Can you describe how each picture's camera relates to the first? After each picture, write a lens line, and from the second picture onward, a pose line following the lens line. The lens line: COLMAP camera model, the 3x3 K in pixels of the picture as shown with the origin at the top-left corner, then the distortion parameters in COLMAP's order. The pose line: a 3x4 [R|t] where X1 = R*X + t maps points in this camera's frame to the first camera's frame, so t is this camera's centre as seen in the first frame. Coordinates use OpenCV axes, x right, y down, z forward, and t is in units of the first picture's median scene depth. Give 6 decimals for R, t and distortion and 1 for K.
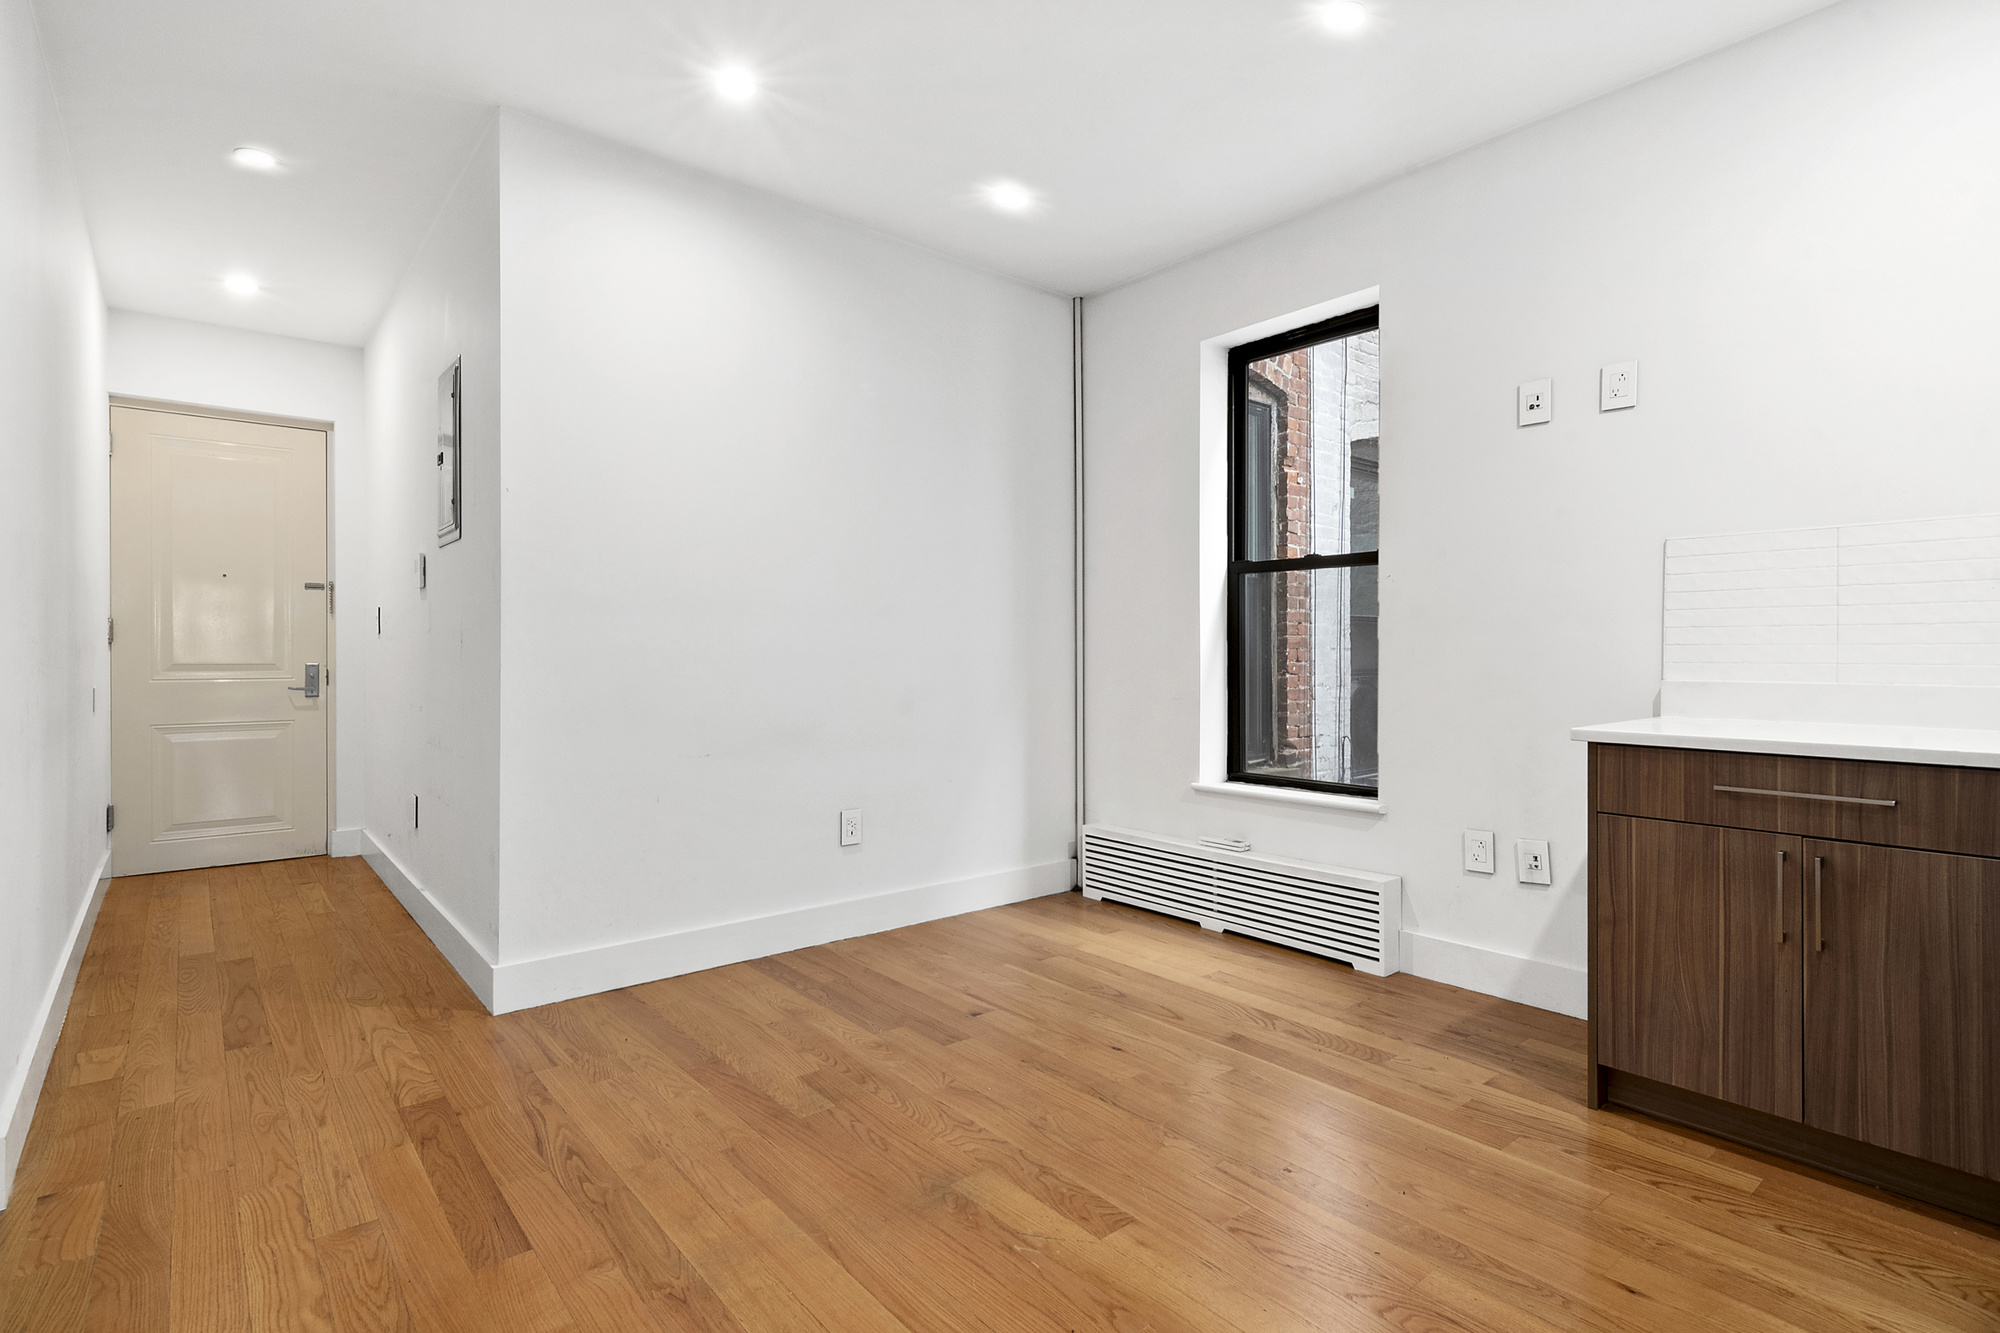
lens RADIAL K [[956.3, 0, 1000.0], [0, 956.3, 666.5], [0, 0, 1]] dist [0.000616, 0.000096]
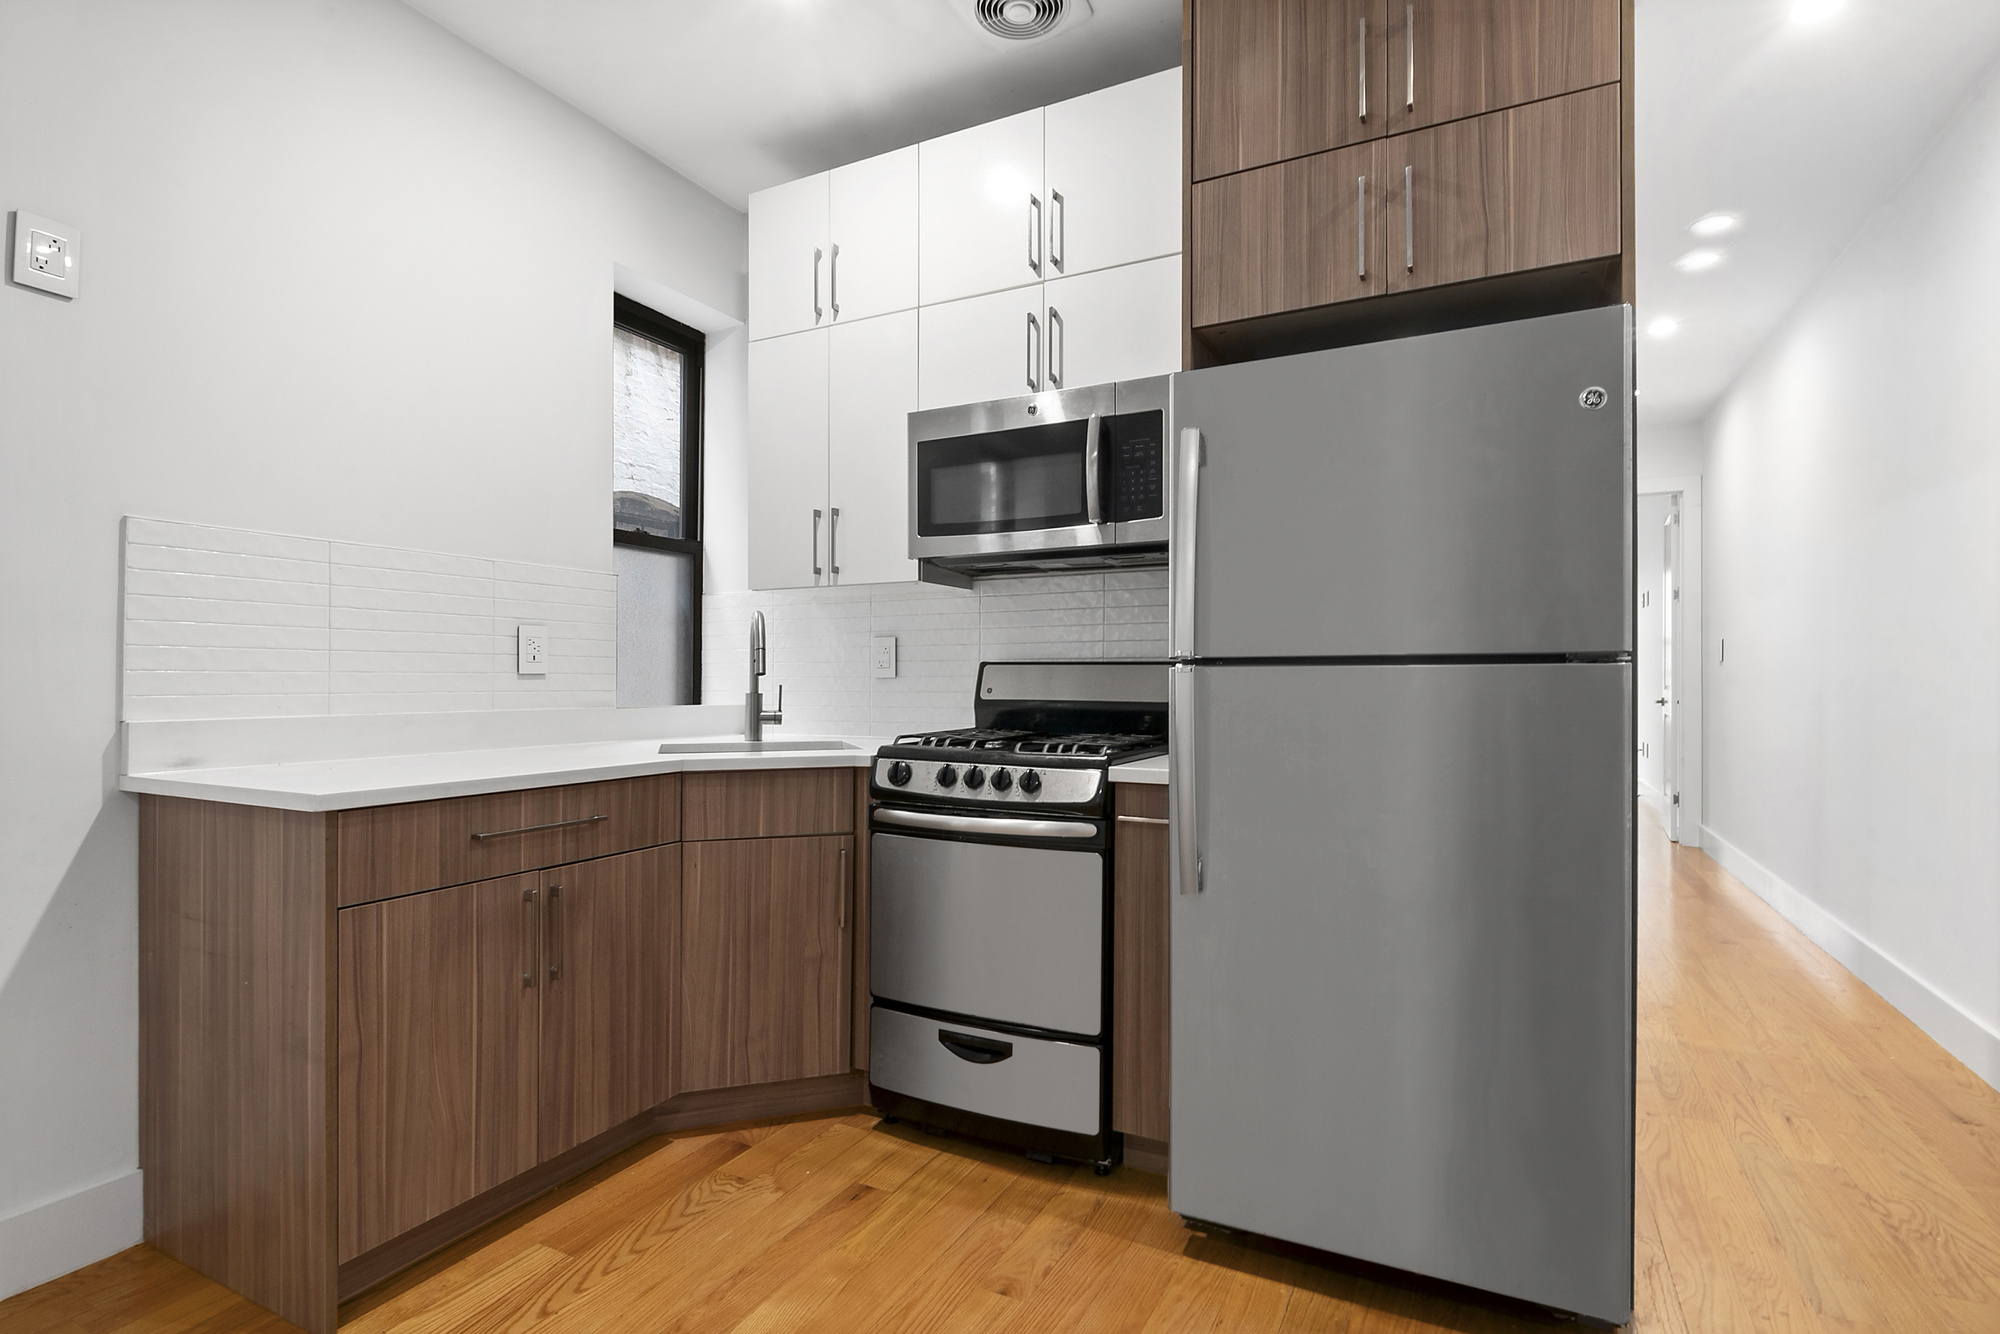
lens RADIAL K [[963.8, 0, 1000.0], [0, 963.8, 667.0], [0, 0, 1]] dist [-0.001995, -0.000399]
pose [[-0.388225, 0.007503, 0.921534, -0.237139], [0.010177, 0.999941, -0.003854, -0.019802], [-0.921508, 0.007882, -0.388278, 0.893473]]
